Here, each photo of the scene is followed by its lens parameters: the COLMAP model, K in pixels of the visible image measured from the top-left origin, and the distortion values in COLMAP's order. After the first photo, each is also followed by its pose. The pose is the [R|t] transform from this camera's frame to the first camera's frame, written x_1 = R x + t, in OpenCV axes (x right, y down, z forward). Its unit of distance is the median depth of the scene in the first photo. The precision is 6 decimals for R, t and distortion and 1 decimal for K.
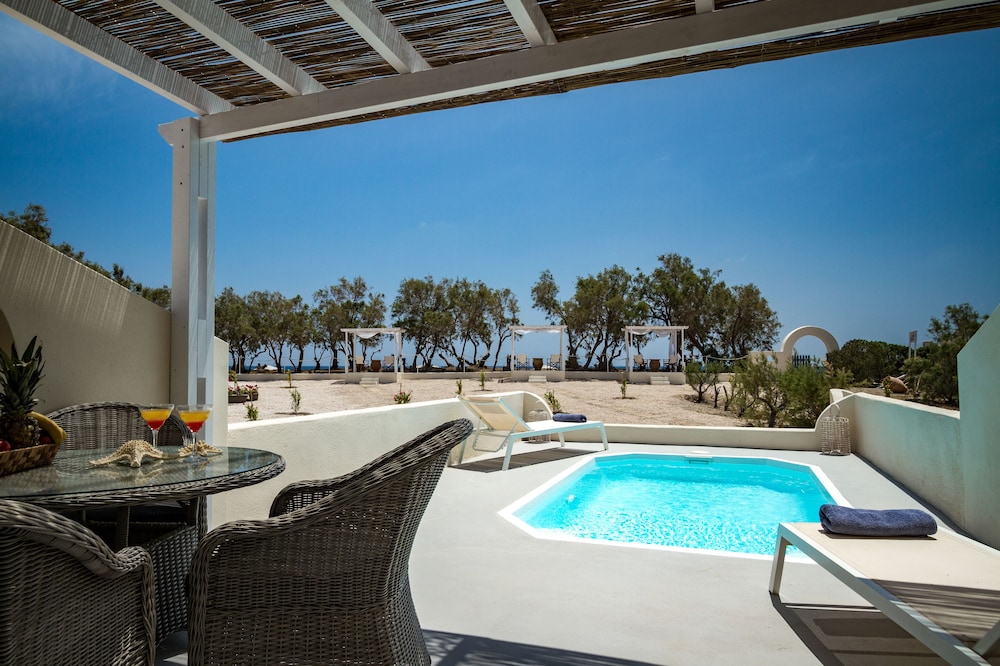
lens RADIAL K [[636.0, 0, 477.4], [0, 636.0, 345.3], [0, 0, 1]] dist [0.006890, 0.008684]
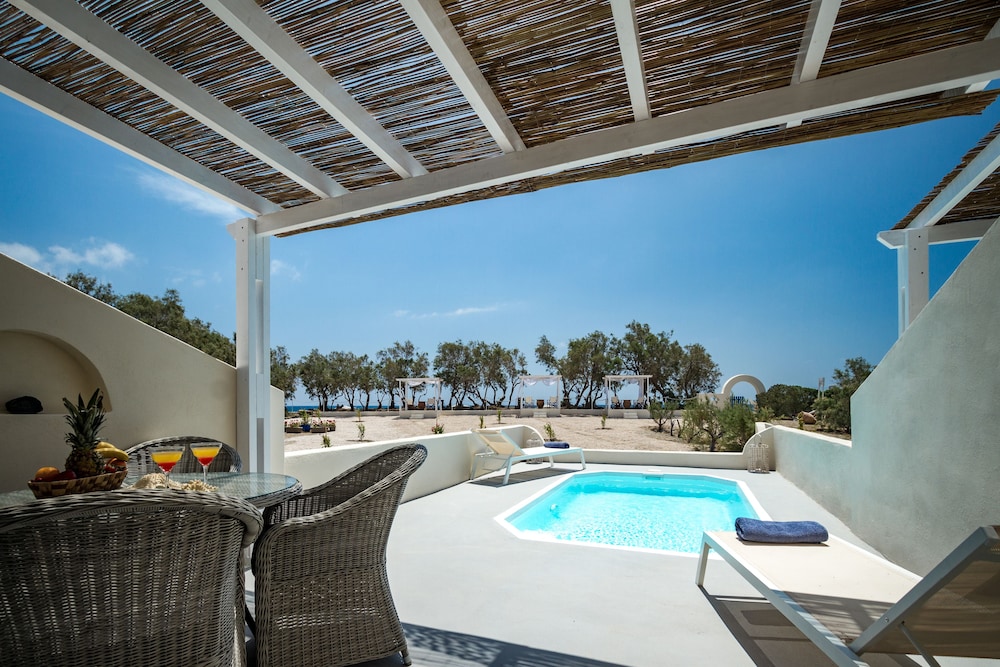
lens RADIAL K [[465.2, 0, 482.1], [0, 465.2, 403.8], [0, 0, 1]] dist [-0.001486, 0.001383]
pose [[0.999475, -0.004438, -0.032096, 0.005577], [0.005377, 0.999558, 0.029239, -0.000382], [0.031952, -0.029396, 0.999057, 0.006029]]
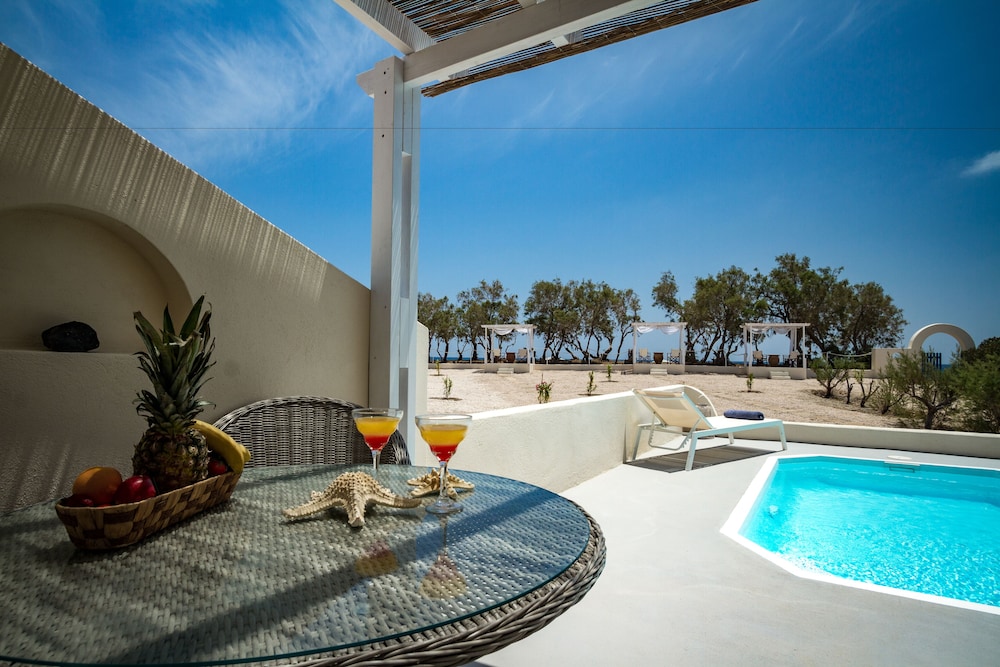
lens RADIAL K [[556.0, 0, 495.3], [0, 556.0, 342.3], [0, 0, 1]] dist [0.002840, 0.003904]
pose [[0.983855, 0.008050, -0.178784, -0.019042], [-0.007388, 0.999963, 0.004372, 0.001407], [0.178812, -0.002981, 0.983879, 0.031142]]
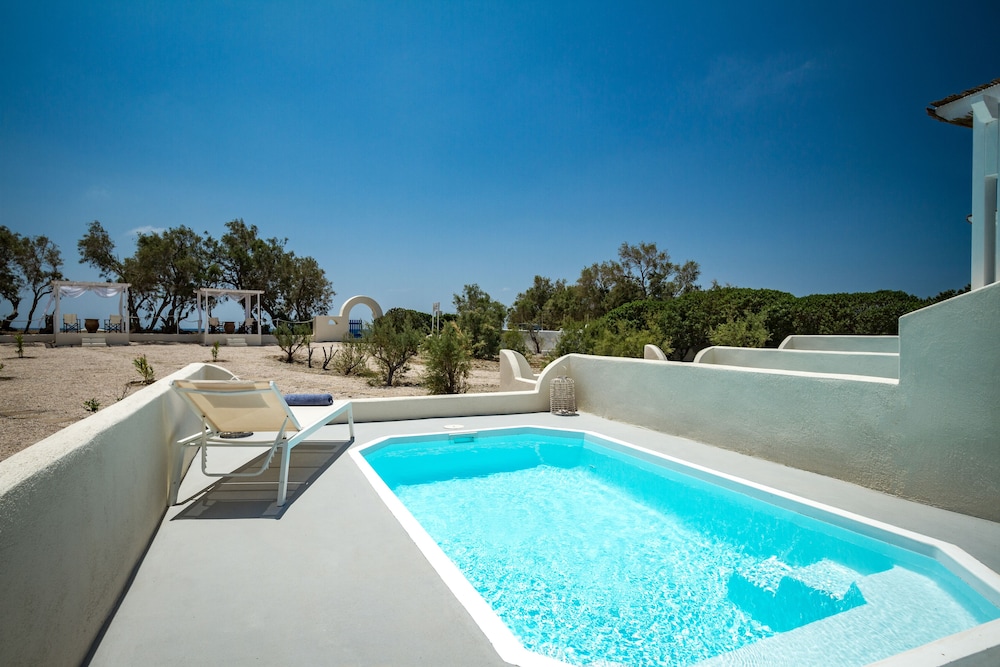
lens RADIAL K [[556.0, 0, 480.0], [0, 556.0, 352.1], [0, 0, 1]] dist [0.002840, 0.003904]
pose [[0.749057, -0.025367, 0.662020, -0.032924], [-0.024469, 0.997526, 0.065908, 0.003591], [-0.662054, -0.065568, 0.746583, 0.106015]]
